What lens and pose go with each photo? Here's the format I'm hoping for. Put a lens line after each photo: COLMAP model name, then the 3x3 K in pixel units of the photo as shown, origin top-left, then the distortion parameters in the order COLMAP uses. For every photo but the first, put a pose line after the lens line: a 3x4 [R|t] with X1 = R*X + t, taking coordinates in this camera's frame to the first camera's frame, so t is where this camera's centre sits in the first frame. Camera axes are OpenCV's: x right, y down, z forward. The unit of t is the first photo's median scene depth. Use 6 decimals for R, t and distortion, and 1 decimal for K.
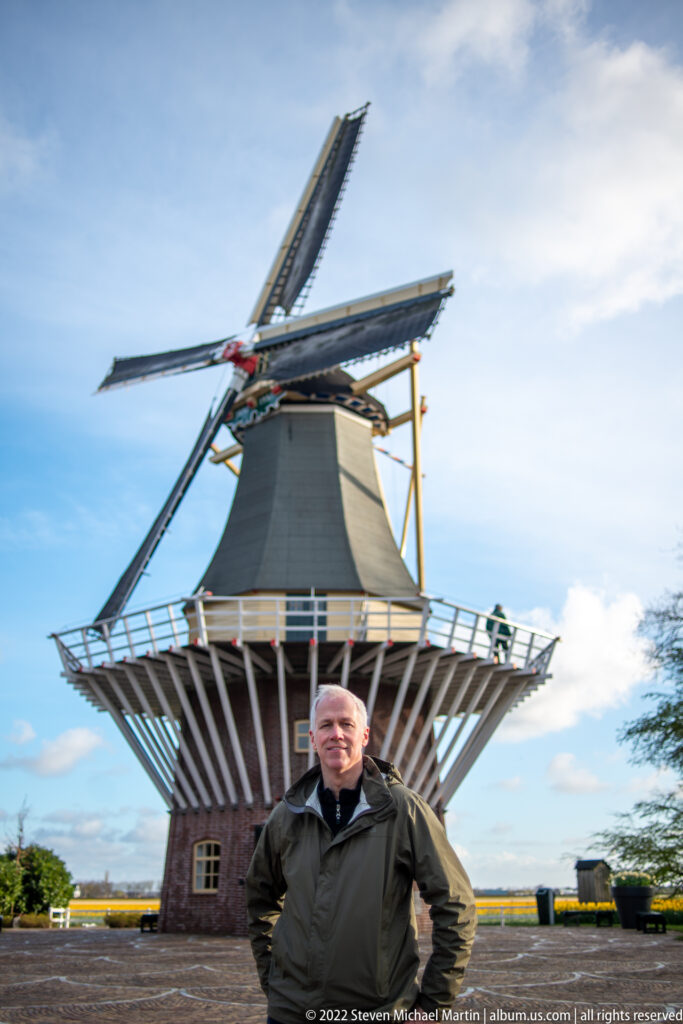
lens RADIAL K [[979.8, 0, 341.5], [0, 979.8, 512.0], [0, 0, 1]] dist [-0.112646, 0.130809]
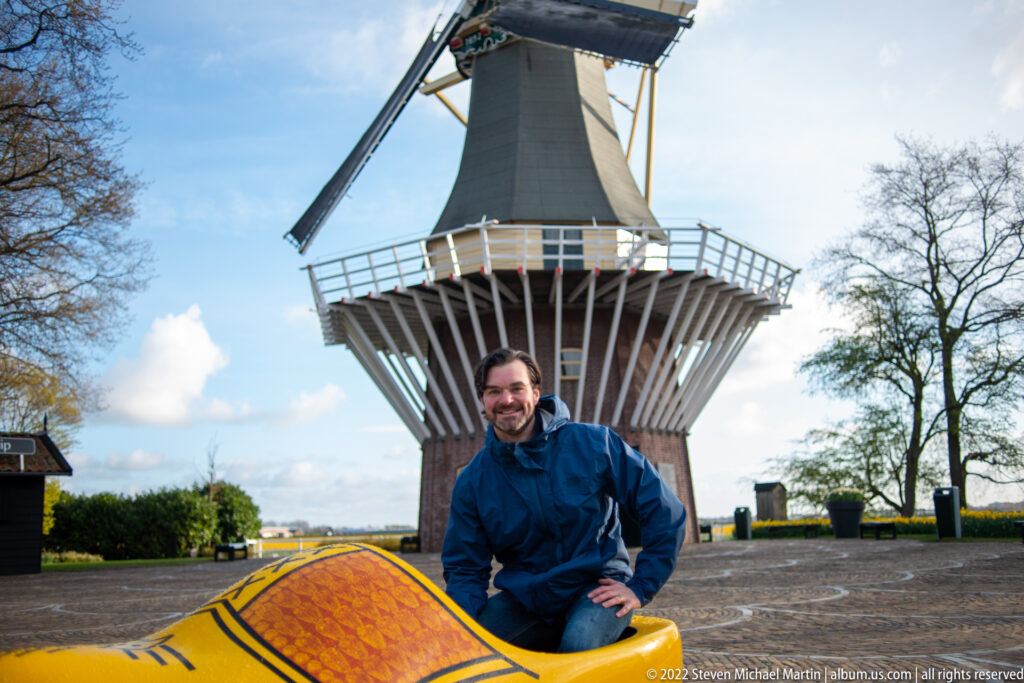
lens RADIAL K [[979.8, 0, 512.0], [0, 979.8, 341.5], [0, 0, 1]] dist [-0.112646, 0.130809]
pose [[0.996428, -0.008264, 0.084038, -0.153429], [-0.007593, 0.982400, 0.186634, 0.012576], [-0.084102, -0.186605, 0.978829, 0.000548]]
